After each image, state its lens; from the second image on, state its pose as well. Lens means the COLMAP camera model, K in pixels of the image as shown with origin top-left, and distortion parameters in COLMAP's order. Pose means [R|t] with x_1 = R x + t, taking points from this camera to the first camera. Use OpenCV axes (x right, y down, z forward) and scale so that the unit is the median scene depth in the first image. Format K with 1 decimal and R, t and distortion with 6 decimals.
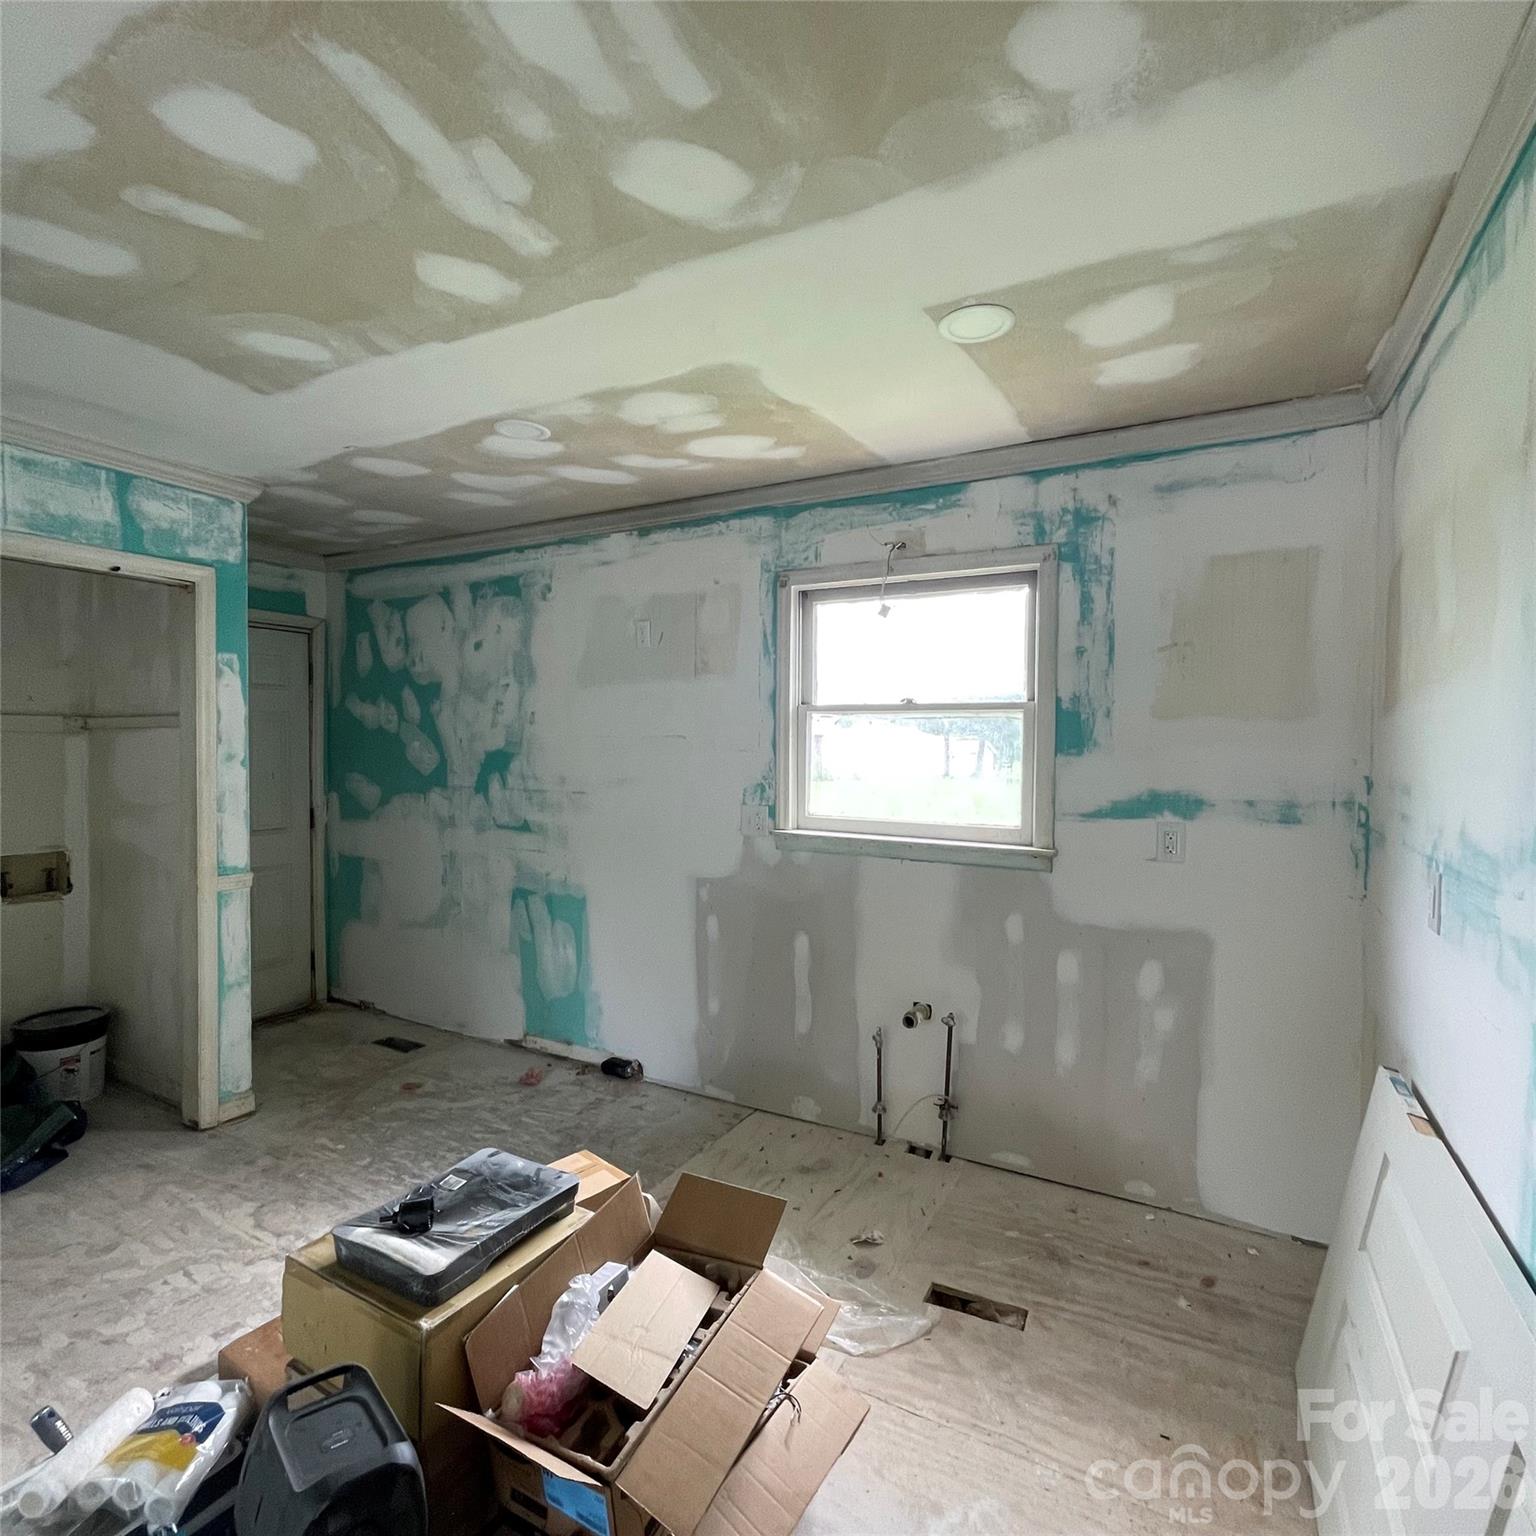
lens RADIAL K [[825.7, 0, 765.7], [0, 825.7, 769.8], [0, 0, 1]] dist [-0.004660, 0.001163]
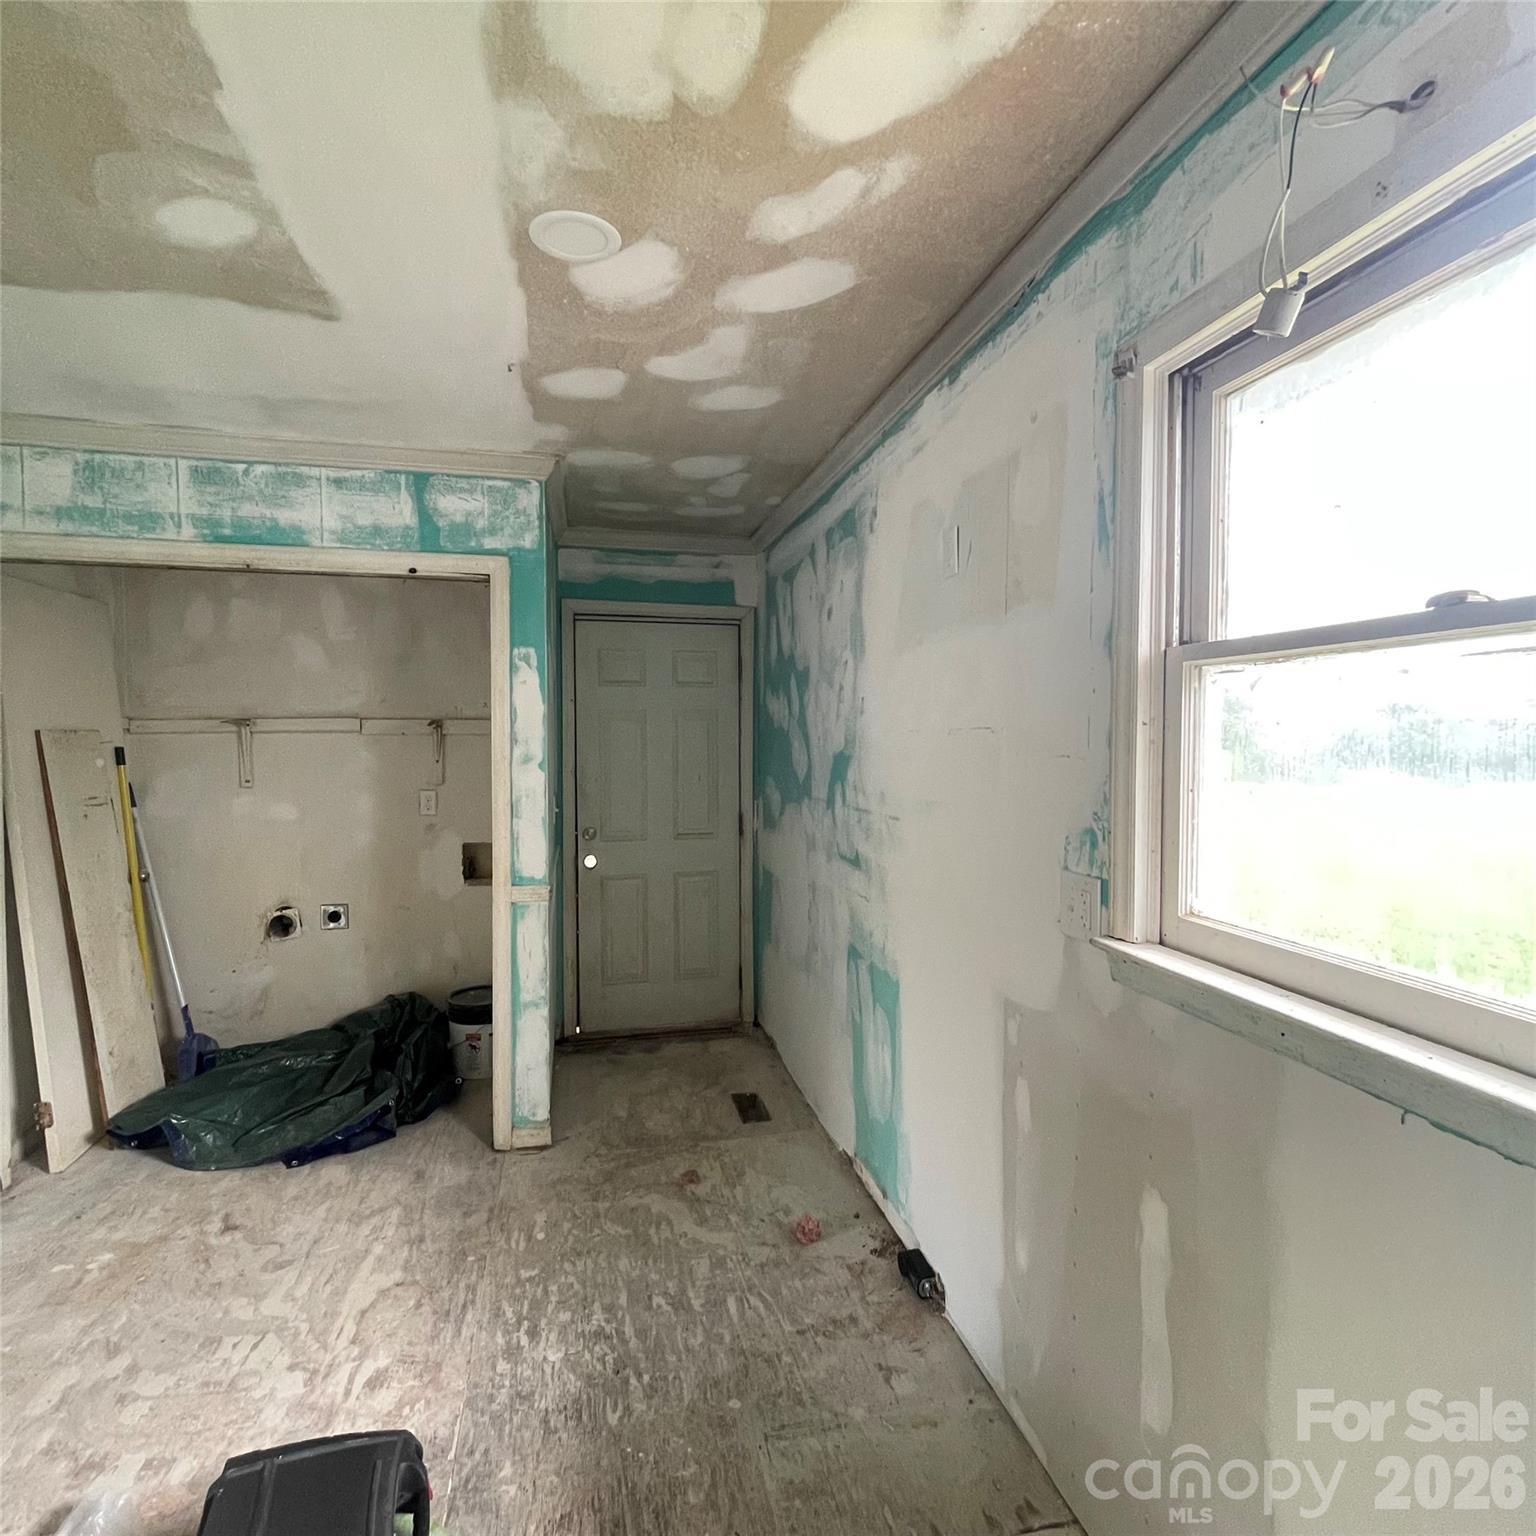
lens RADIAL K [[825.7, 0, 765.7], [0, 825.7, 769.8], [0, 0, 1]] dist [-0.004660, 0.001163]
pose [[0.667394, 0.019684, -0.744445, 0.218252], [-0.018378, 0.999782, 0.009960, -0.017350], [0.744478, 0.007034, 0.667610, 0.571276]]
